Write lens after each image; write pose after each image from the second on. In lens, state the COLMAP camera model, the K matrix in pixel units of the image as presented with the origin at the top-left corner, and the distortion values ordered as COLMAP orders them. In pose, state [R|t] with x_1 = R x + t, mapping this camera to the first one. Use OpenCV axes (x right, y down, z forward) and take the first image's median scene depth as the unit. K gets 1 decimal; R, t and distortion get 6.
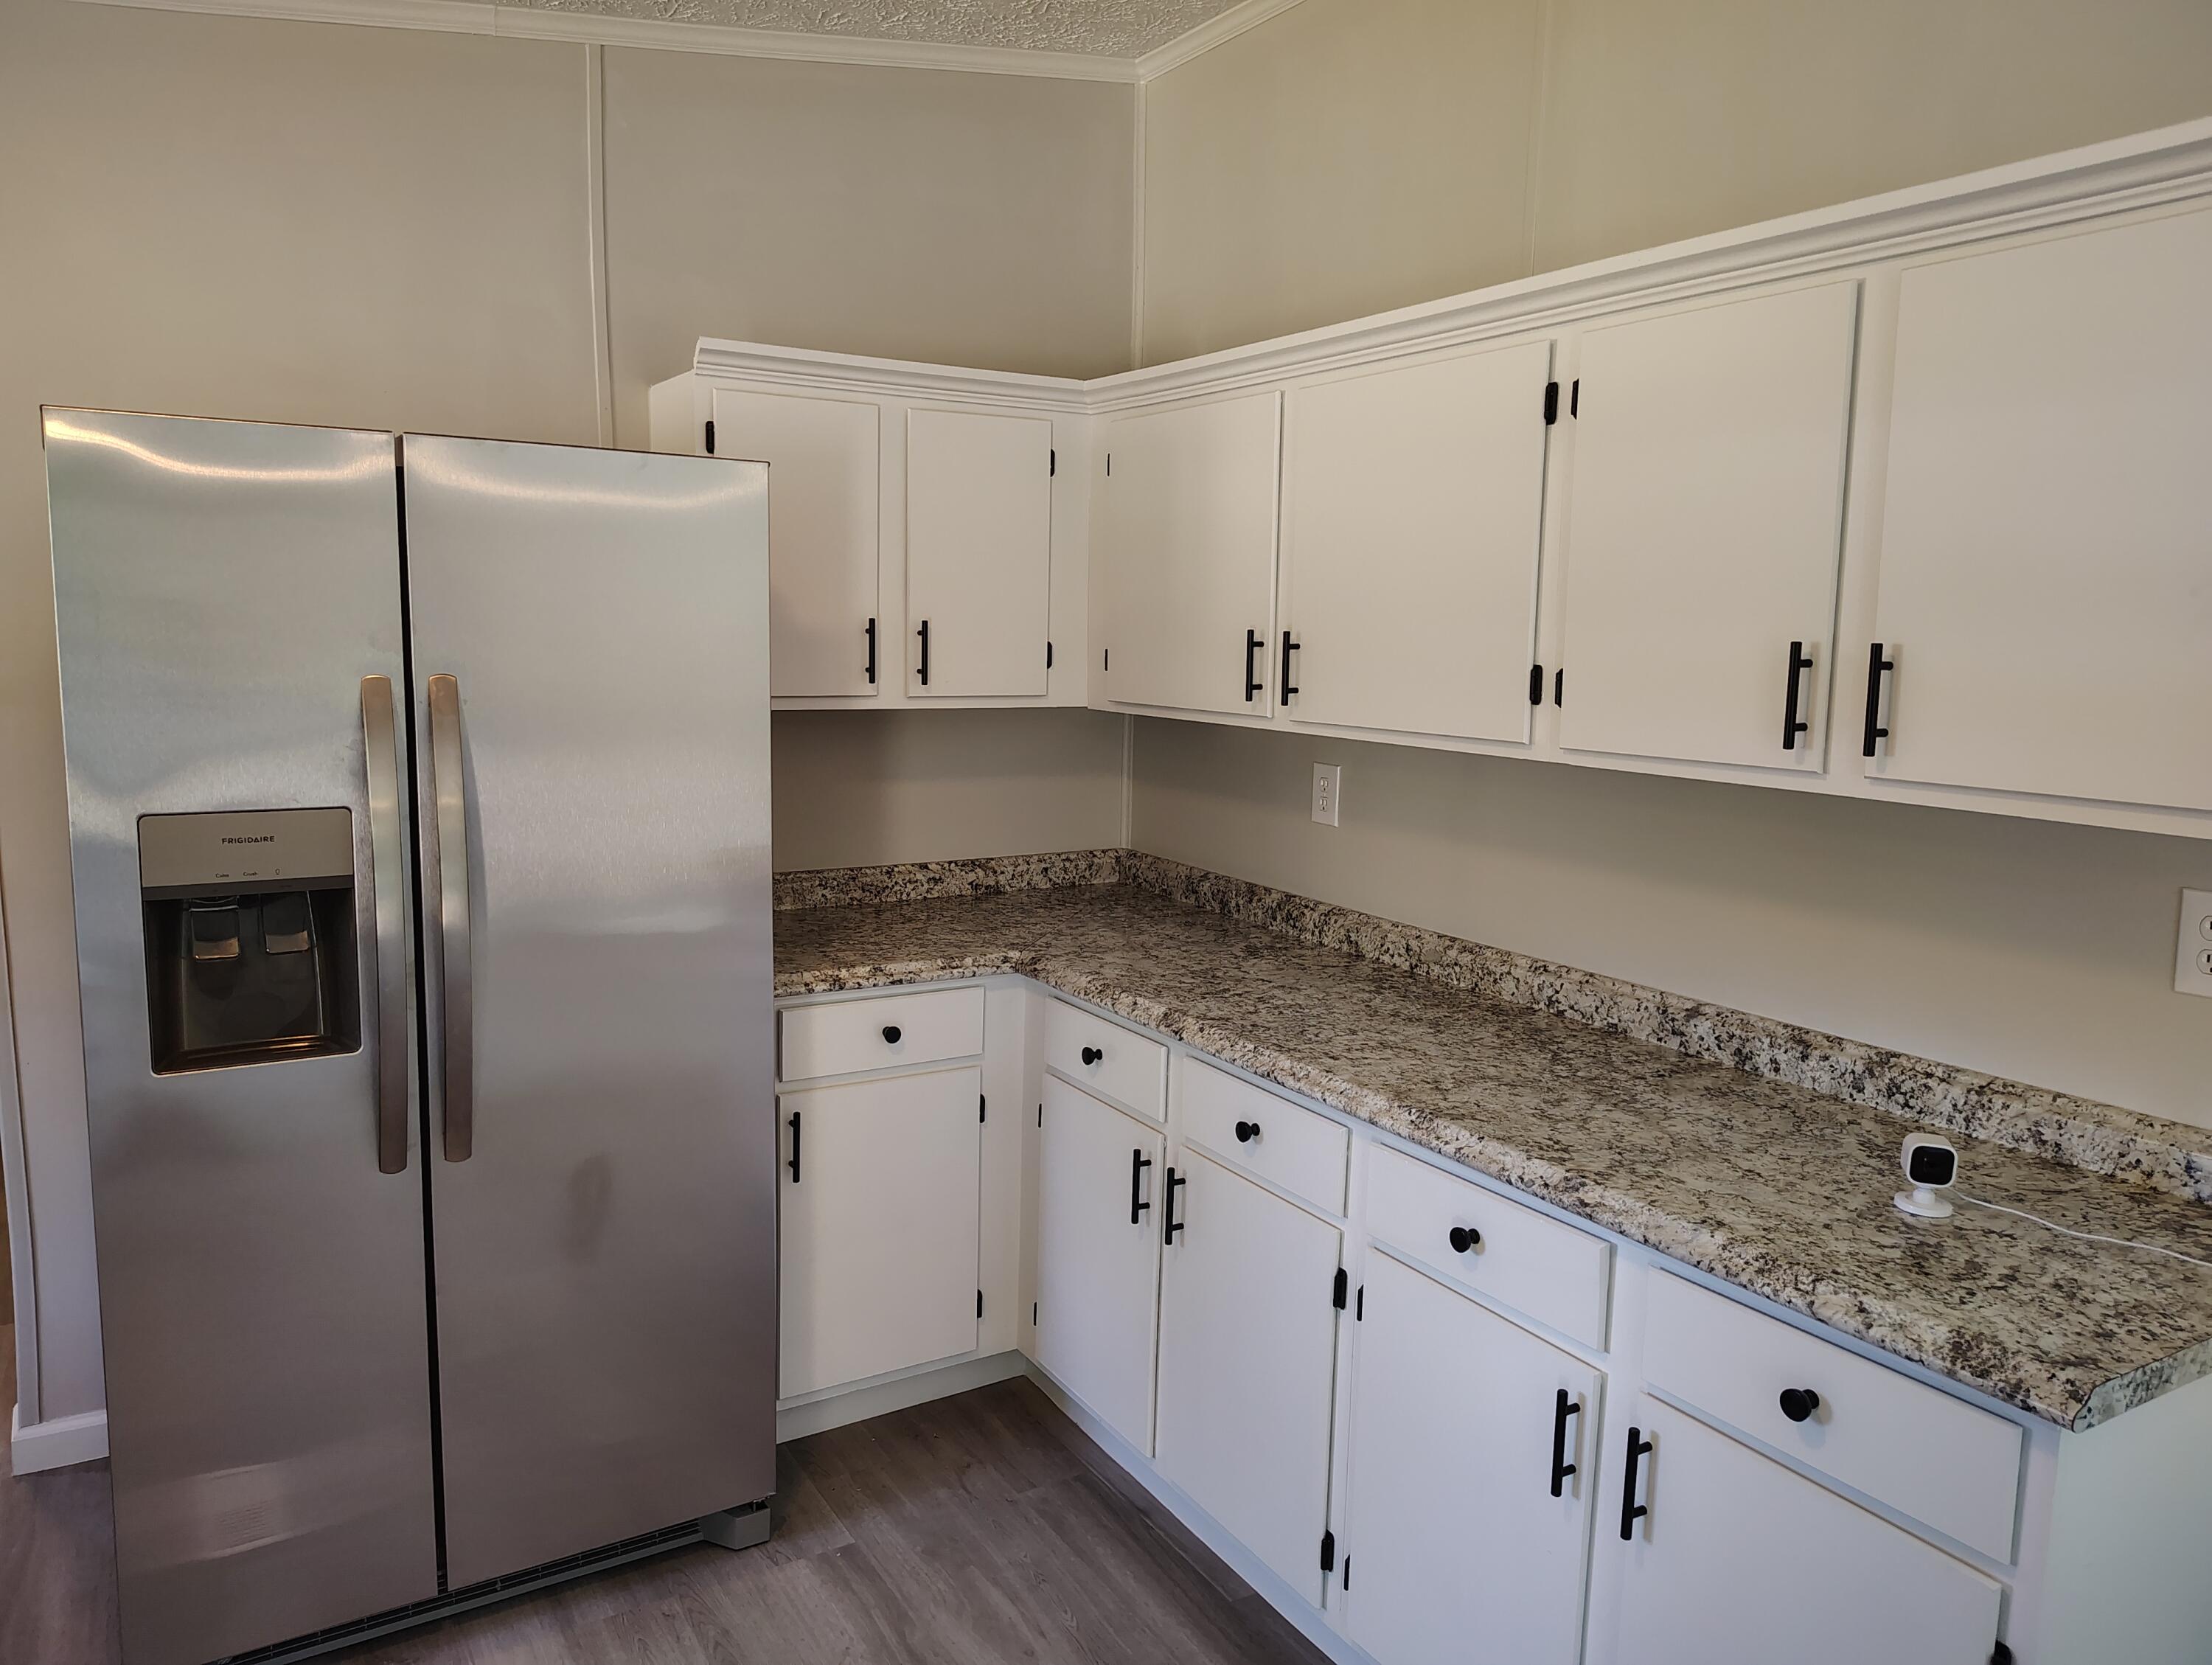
lens RADIAL K [[1557.7, 0, 1106.0], [0, 1557.7, 832.5], [0, 0, 1]] dist [0.017960, -0.002825]
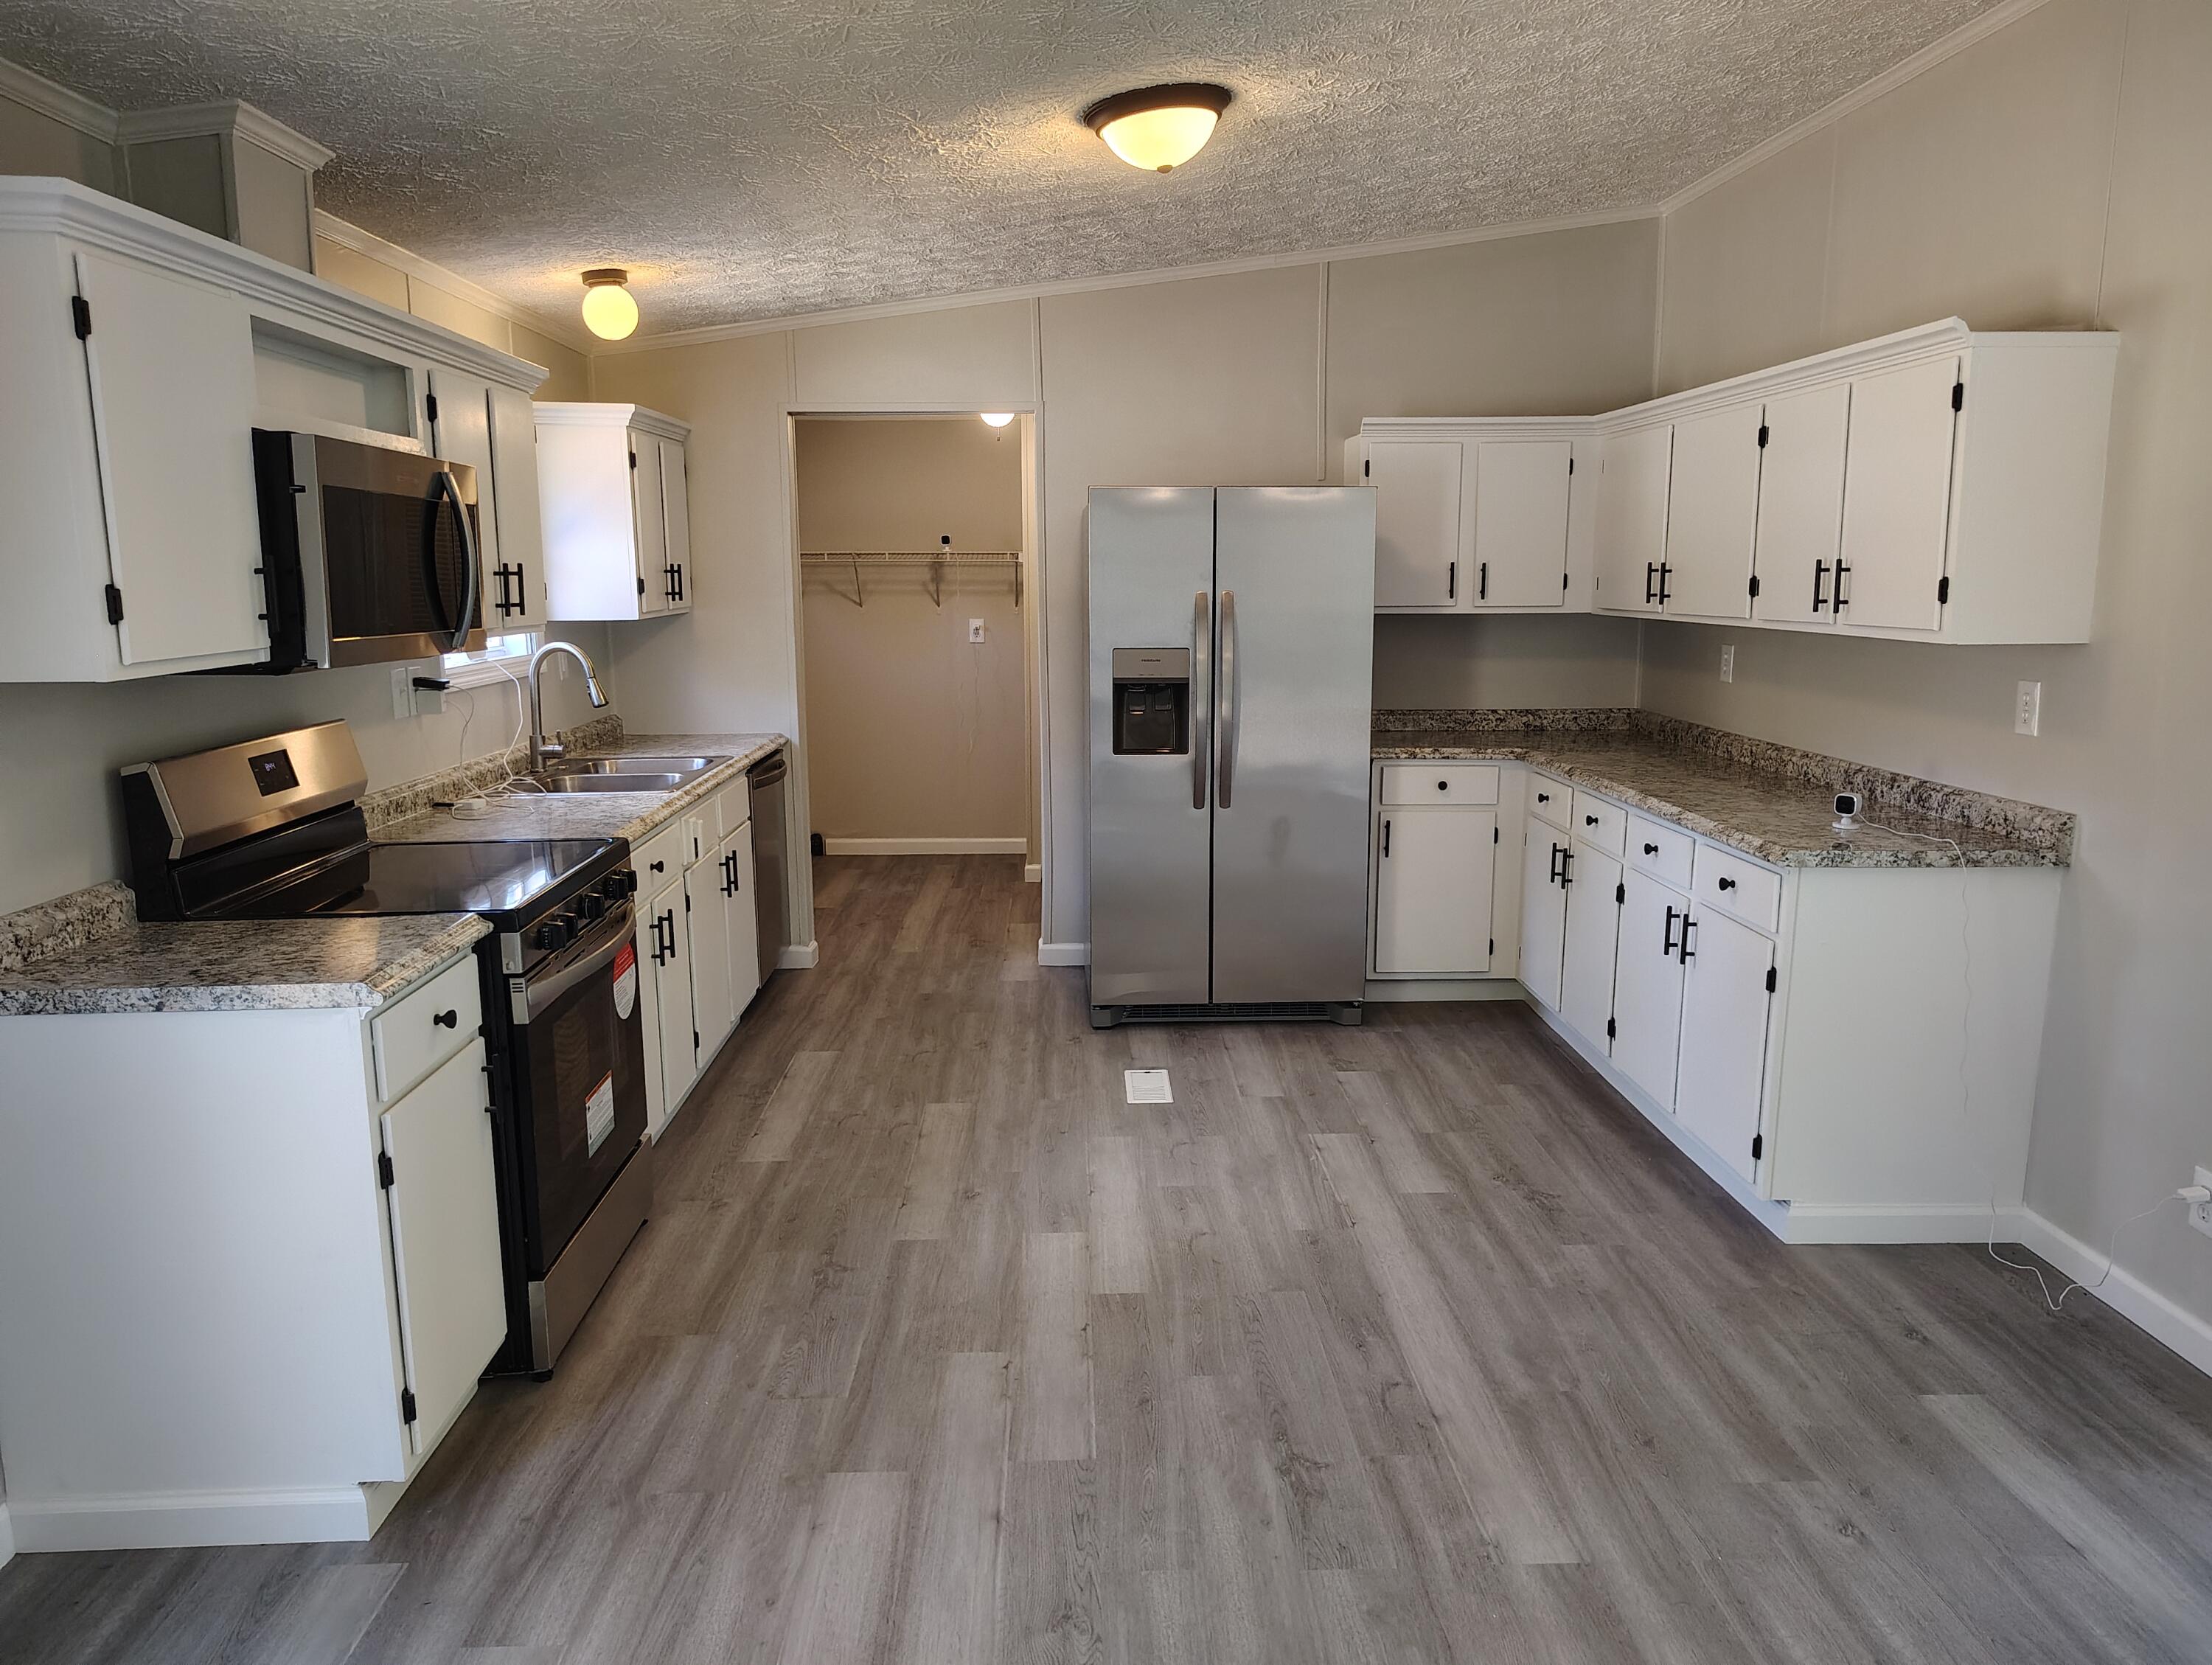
lens RADIAL K [[1510.2, 0, 1106.4], [0, 1510.2, 861.6], [0, 0, 1]] dist [0.024004, -0.001067]
pose [[0.874928, 0.069391, -0.479255, 0.400669], [-0.043483, 0.996940, 0.064964, 0.123673], [0.482297, -0.036000, 0.875268, -0.819677]]
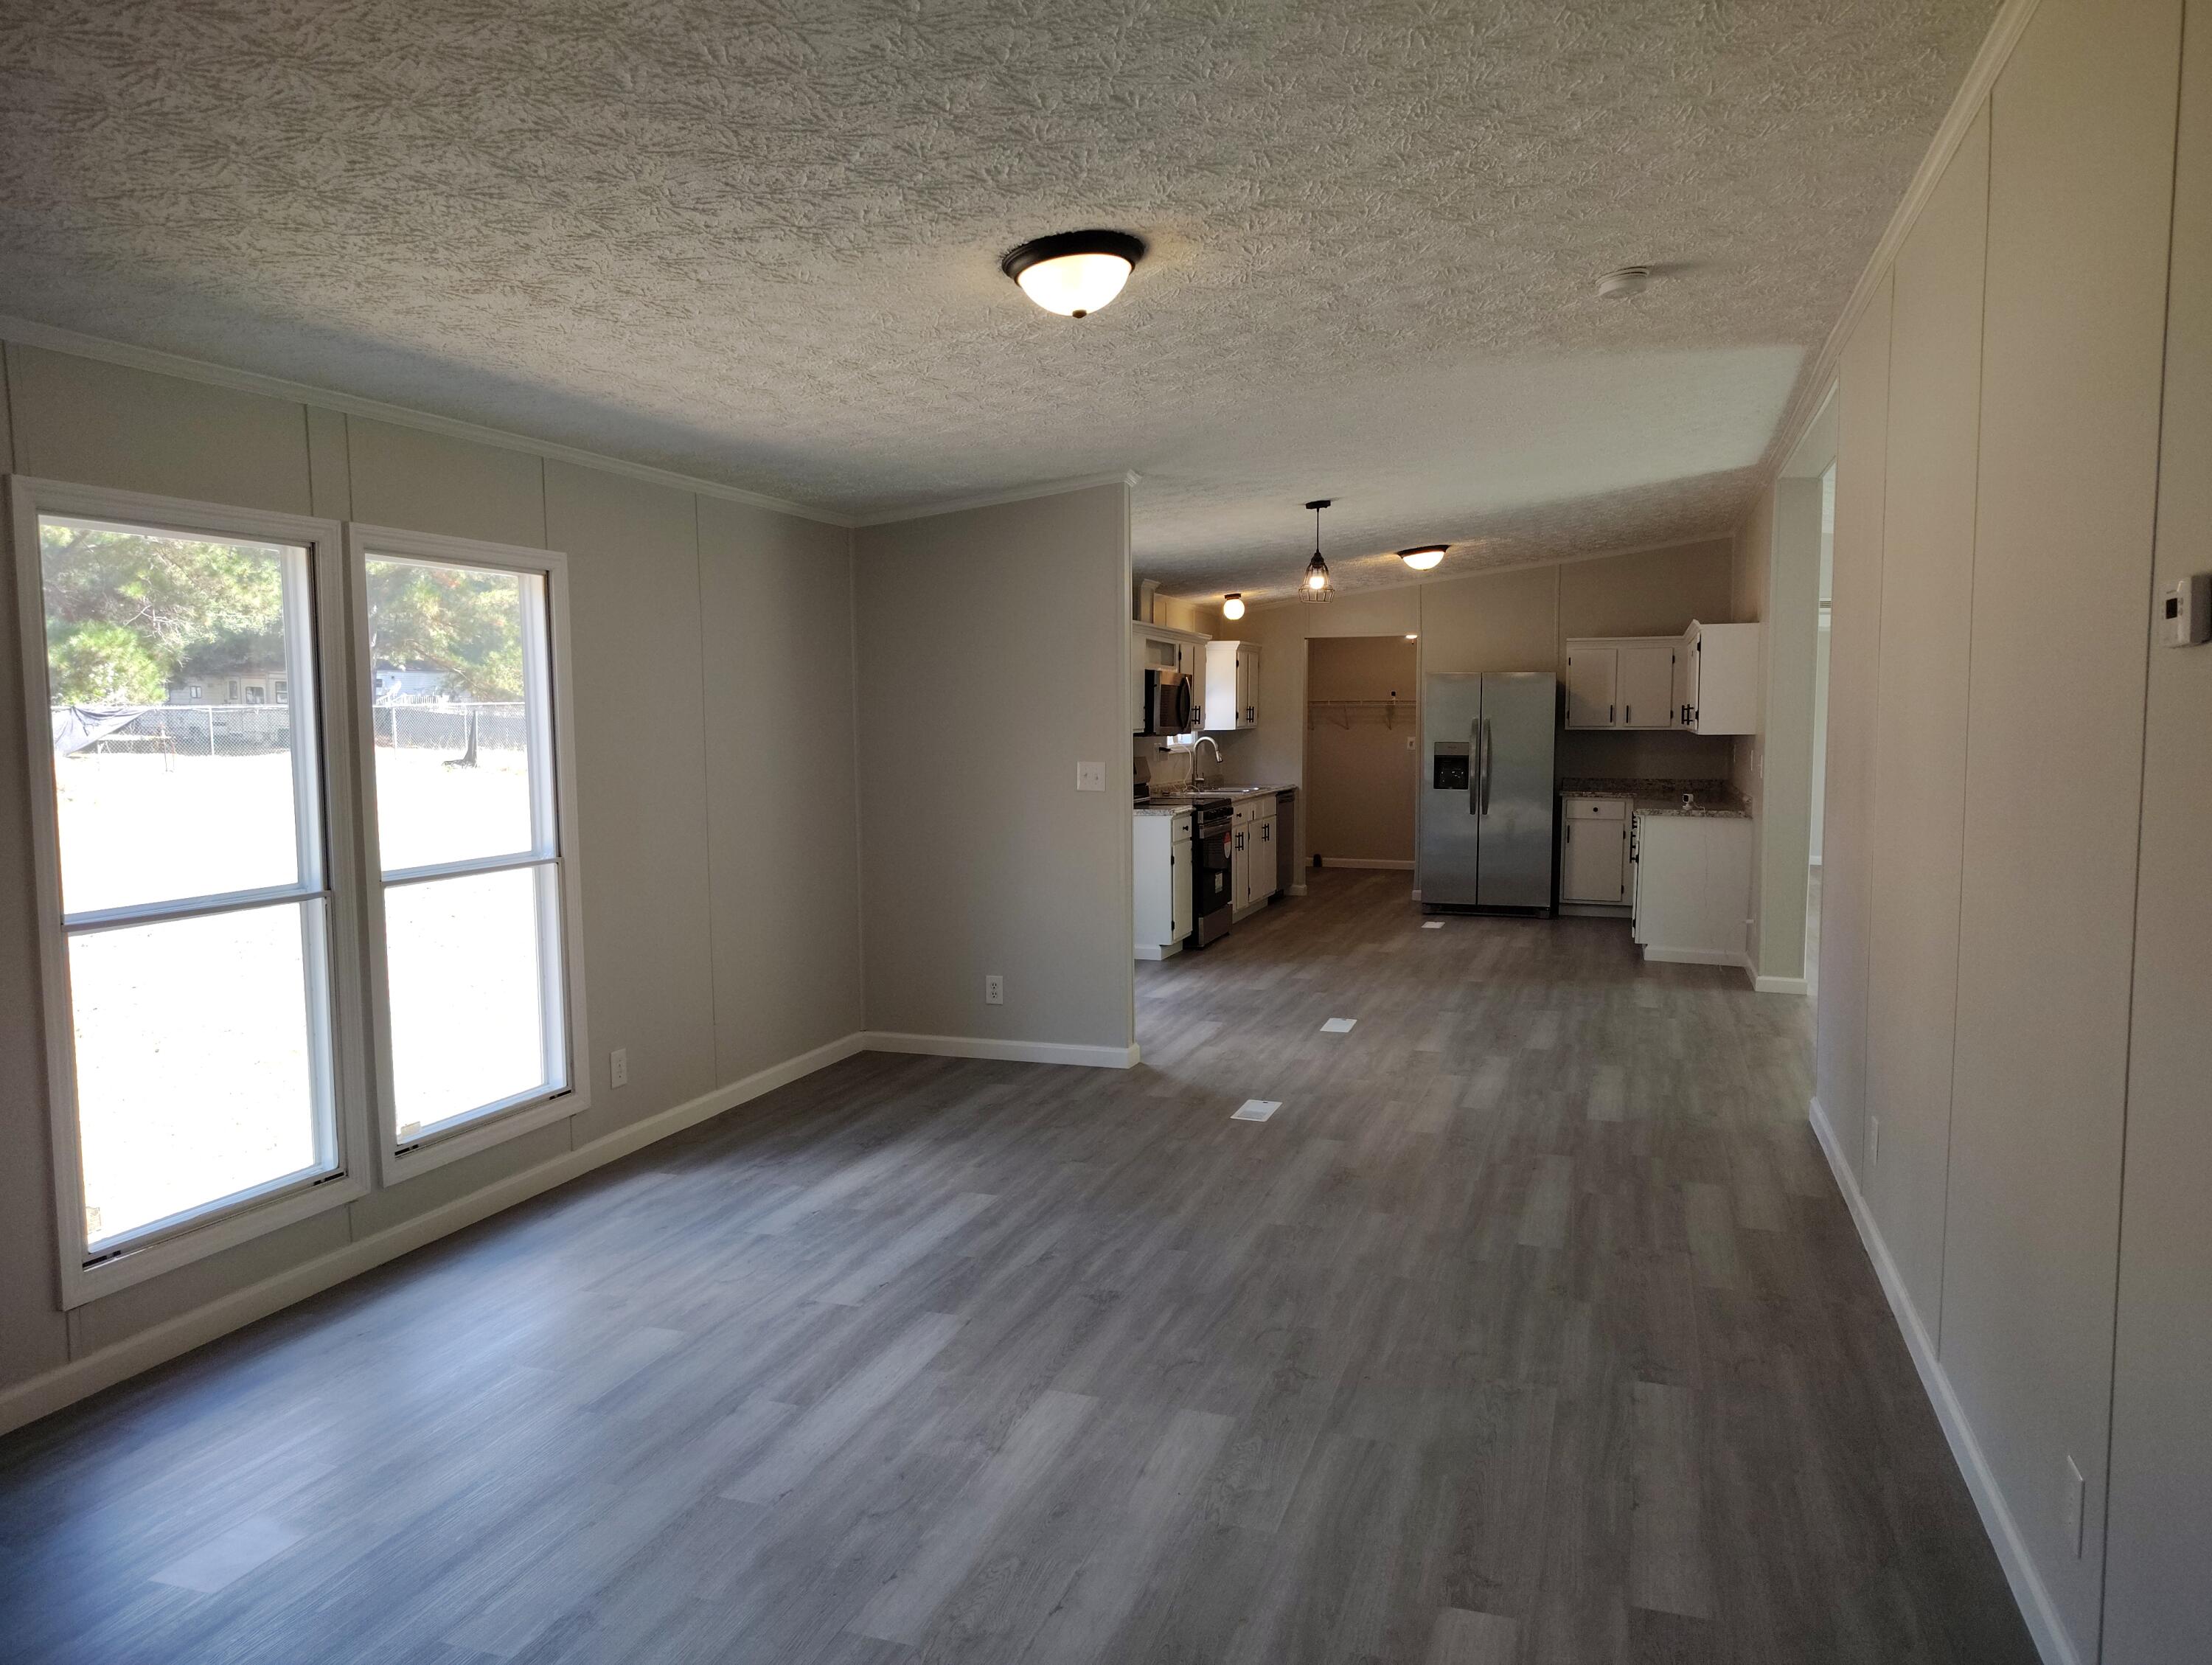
lens RADIAL K [[1526.7, 0, 1079.3], [0, 1526.7, 825.5], [0, 0, 1]] dist [0.028247, -0.028658]
pose [[0.632947, 0.036764, -0.773321, 2.105852], [-0.090831, 0.995500, -0.027016, 0.405402], [0.768848, 0.087342, 0.633438, -2.558500]]
